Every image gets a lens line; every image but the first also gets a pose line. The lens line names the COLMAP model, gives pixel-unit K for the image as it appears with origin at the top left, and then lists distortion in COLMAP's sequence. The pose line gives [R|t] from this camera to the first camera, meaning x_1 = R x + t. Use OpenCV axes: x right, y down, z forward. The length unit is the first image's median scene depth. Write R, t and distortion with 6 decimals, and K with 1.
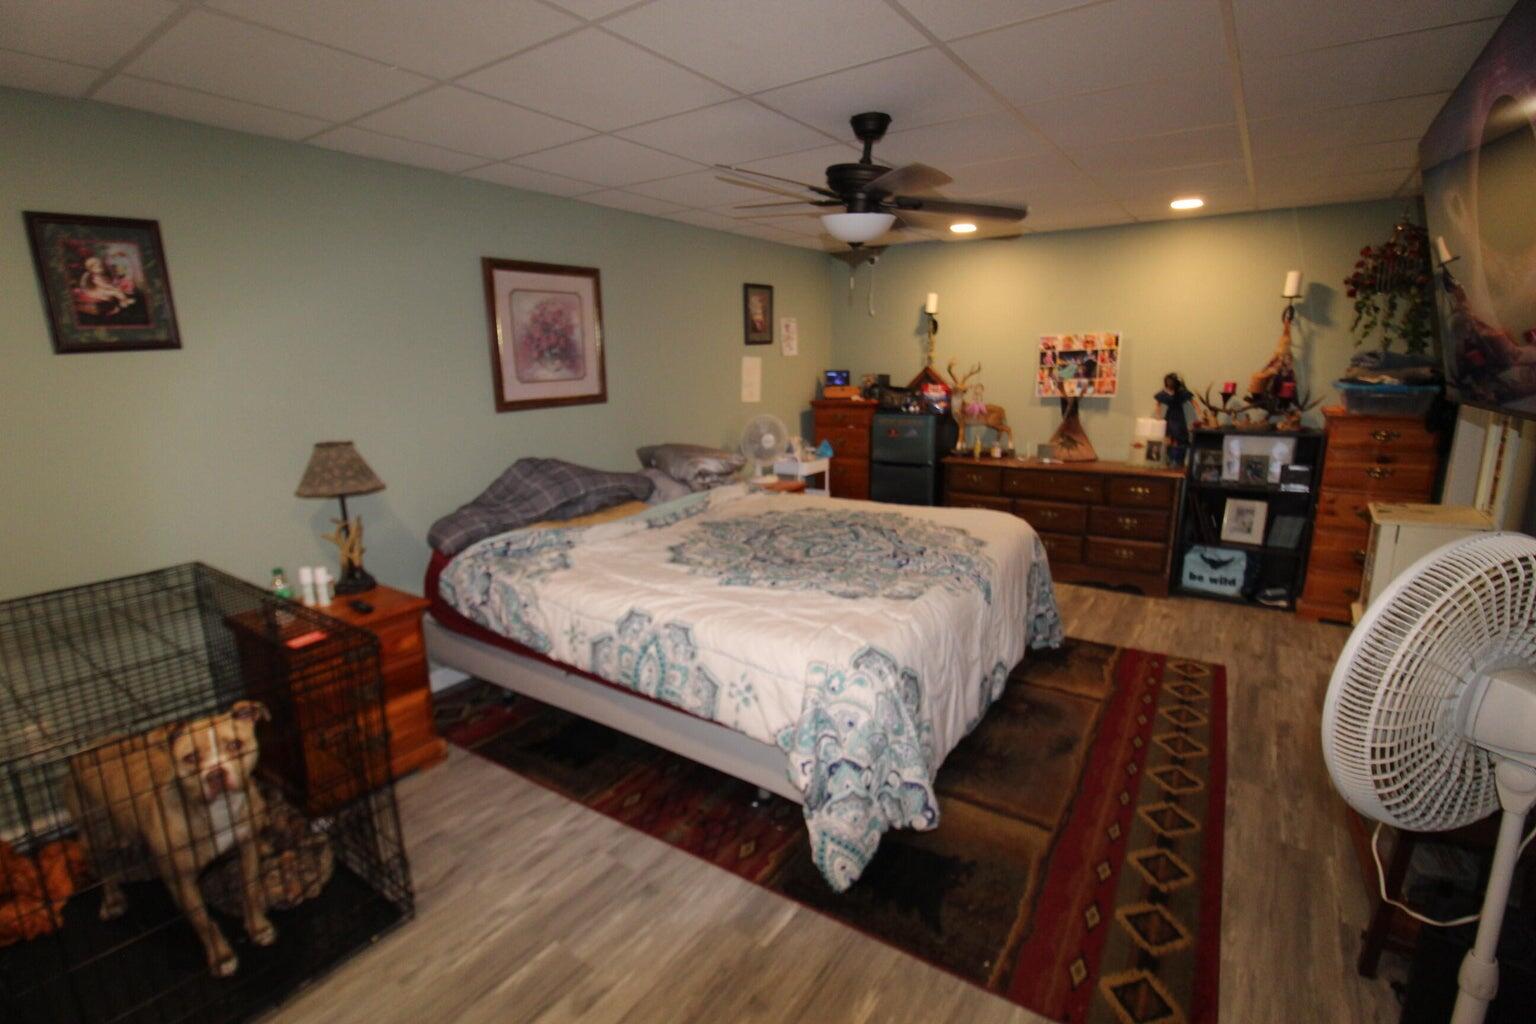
lens RADIAL K [[711.2, 0, 764.7], [0, 711.2, 508.1], [0, 0, 1]] dist [-0.020841, -0.002969]
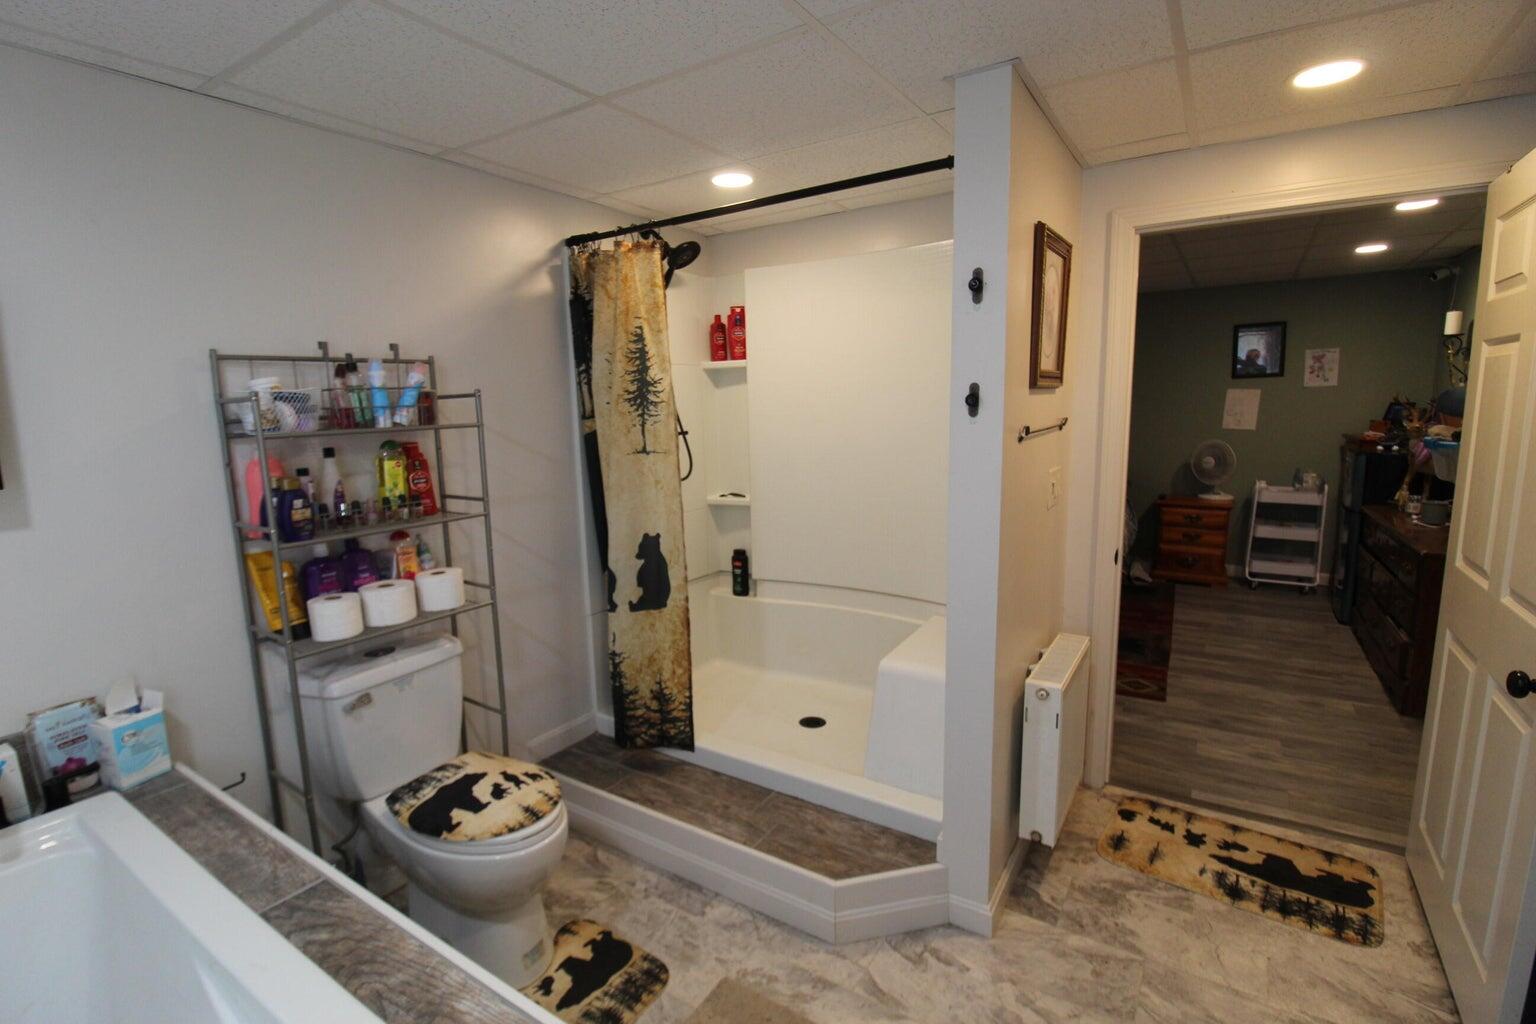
lens RADIAL K [[711.2, 0, 764.5], [0, 711.2, 513.2], [0, 0, 1]] dist [-0.020841, -0.002969]
pose [[0.043932, 0.169578, -0.984537, 1.571683], [-0.189903, 0.968938, 0.158418, -0.083718], [0.980819, 0.180007, 0.074771, 0.321743]]
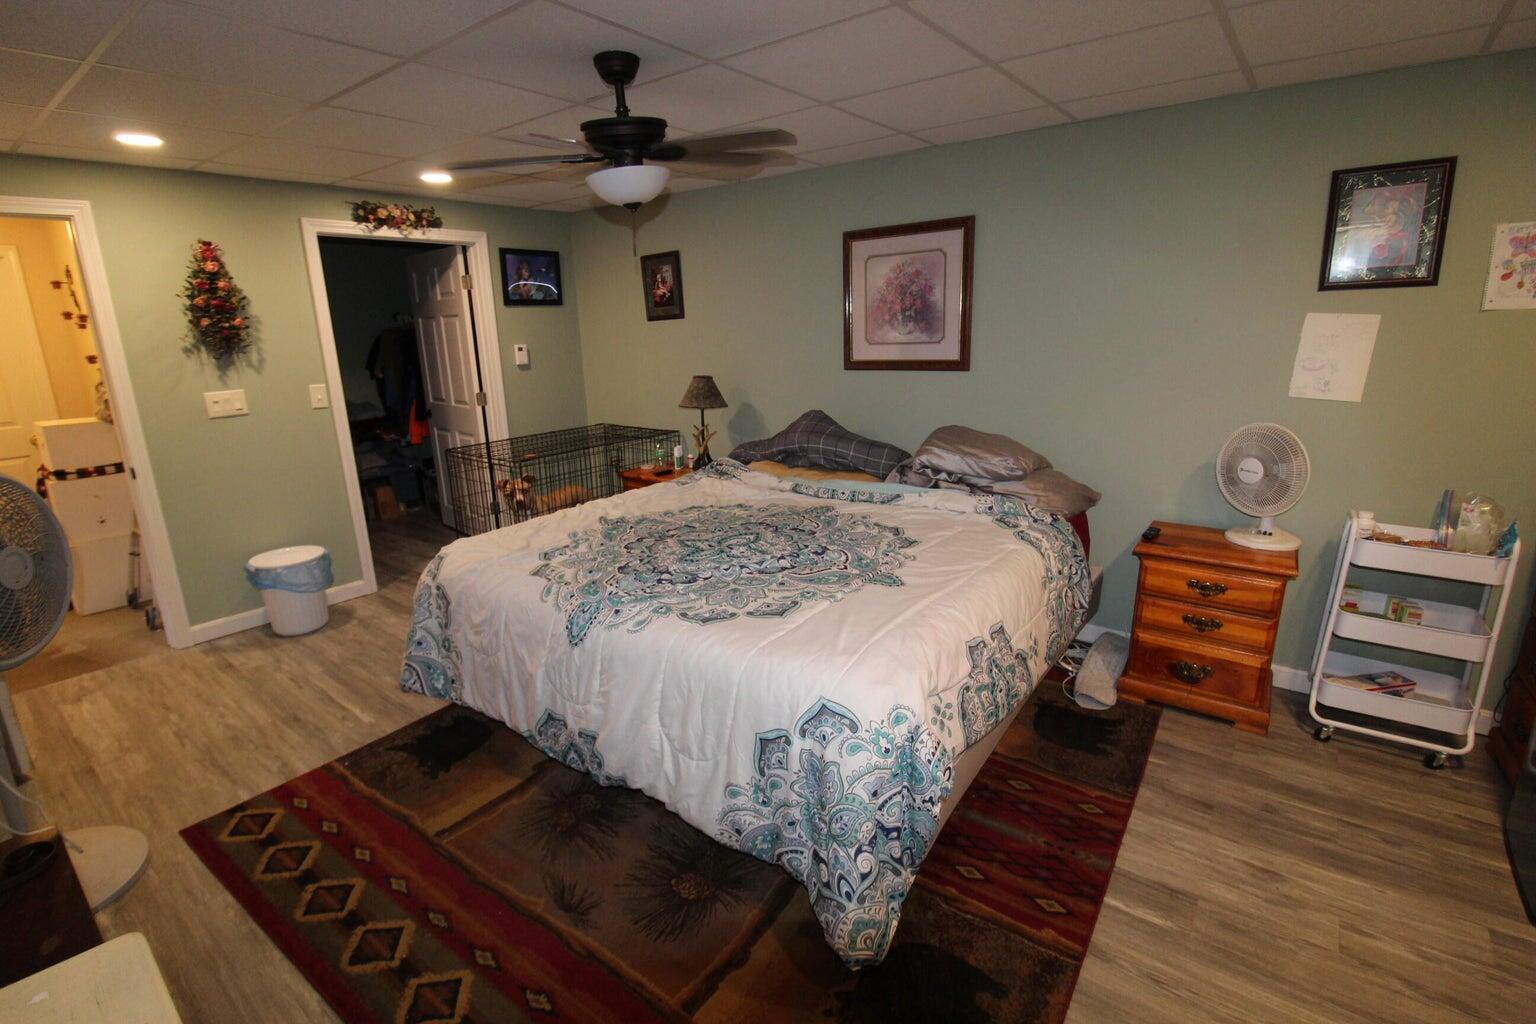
lens RADIAL K [[711.2, 0, 764.7], [0, 711.2, 517.0], [0, 0, 1]] dist [-0.020841, -0.002969]
pose [[-0.037311, 0.278102, -0.959827, 0.789088], [-0.180420, 0.942836, 0.280193, -0.205838], [0.982882, 0.183626, 0.014997, 0.887579]]
